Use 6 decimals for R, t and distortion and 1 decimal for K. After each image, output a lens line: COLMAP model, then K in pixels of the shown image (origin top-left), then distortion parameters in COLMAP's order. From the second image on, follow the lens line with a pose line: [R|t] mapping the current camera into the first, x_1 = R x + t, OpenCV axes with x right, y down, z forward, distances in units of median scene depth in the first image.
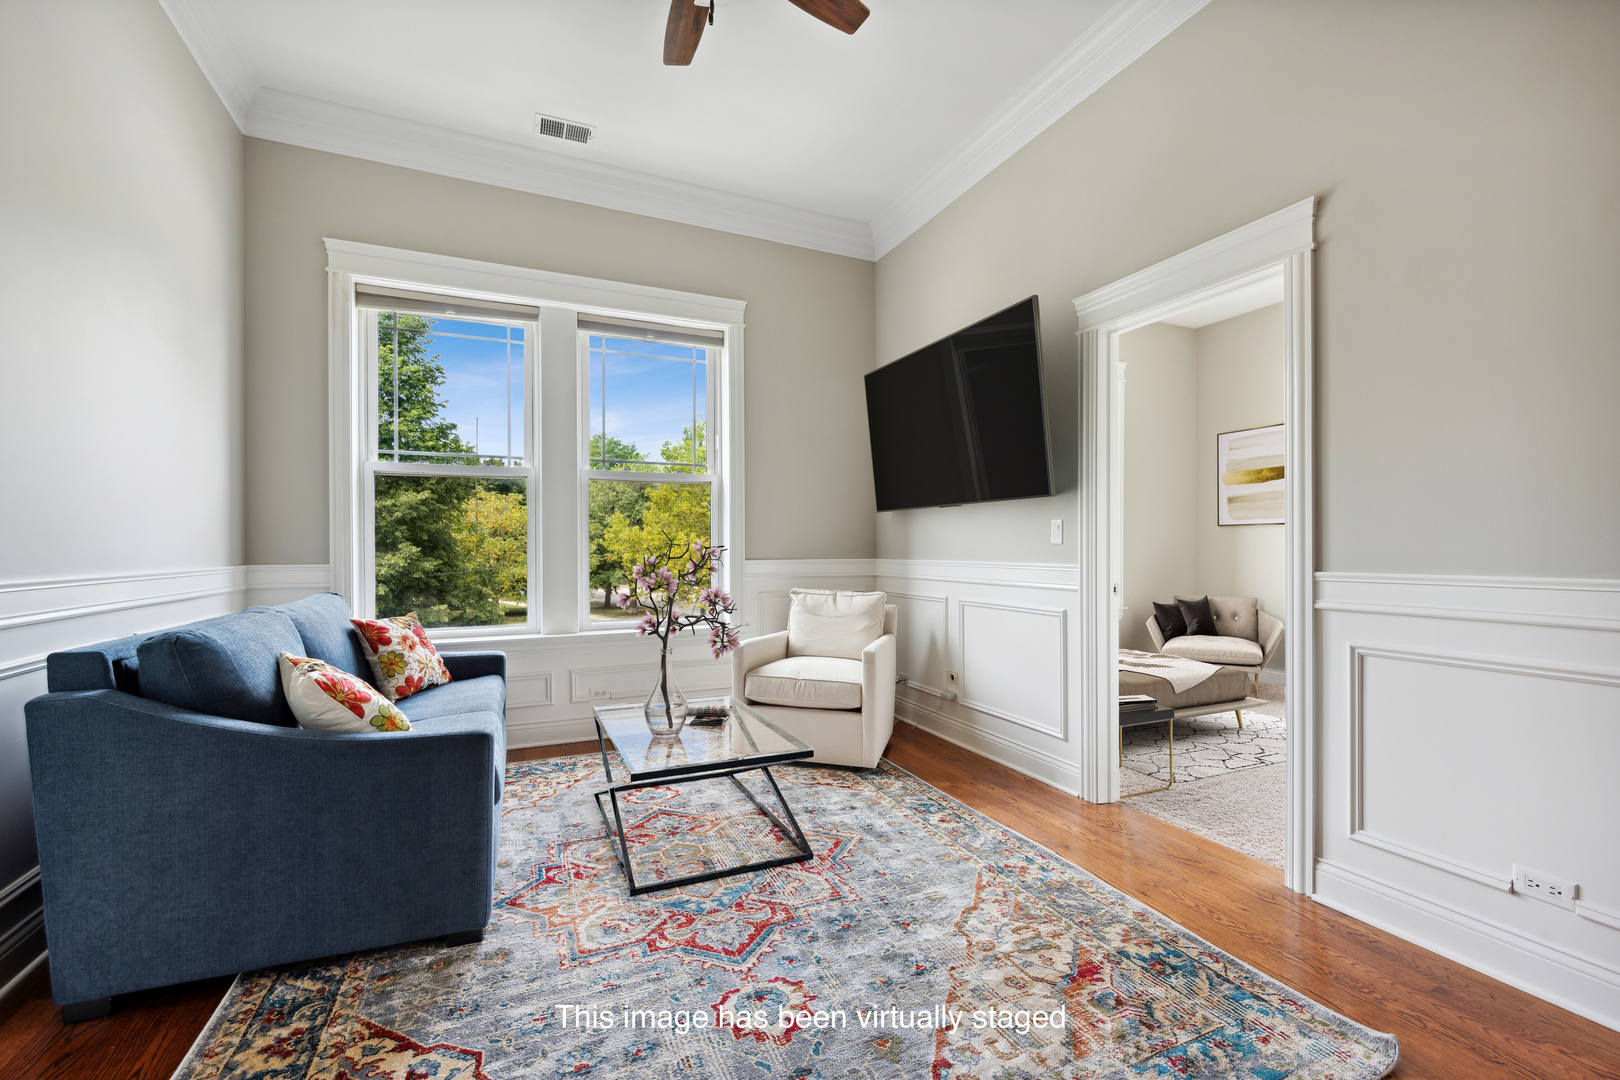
lens RADIAL K [[683.9, 0, 810.0], [0, 683.9, 540.0], [0, 0, 1]] dist [-0.000727, -0.000368]
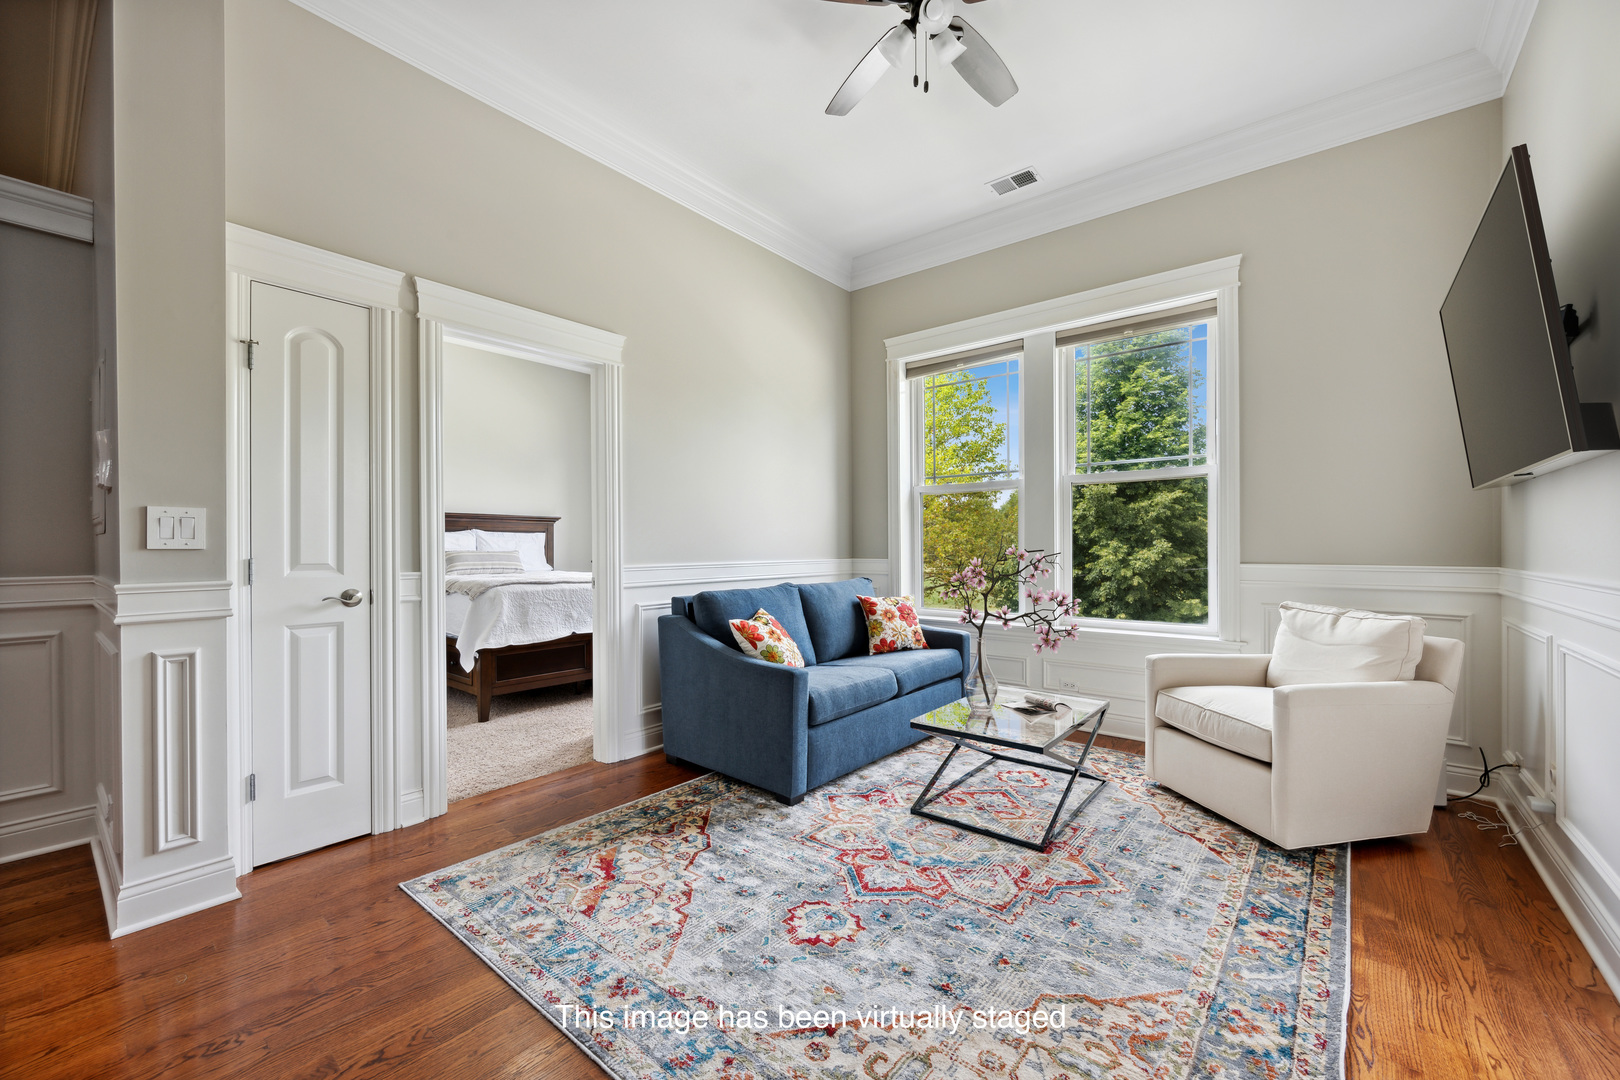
lens RADIAL K [[642.9, 0, 810.0], [0, 642.9, 540.0], [0, 0, 1]] dist [0.000041, -0.000105]
pose [[0.448700, -0.006064, -0.893662, 0.527557], [0.012176, 0.999926, -0.000672, -0.007472], [0.893600, -0.010579, 0.448740, 0.248978]]
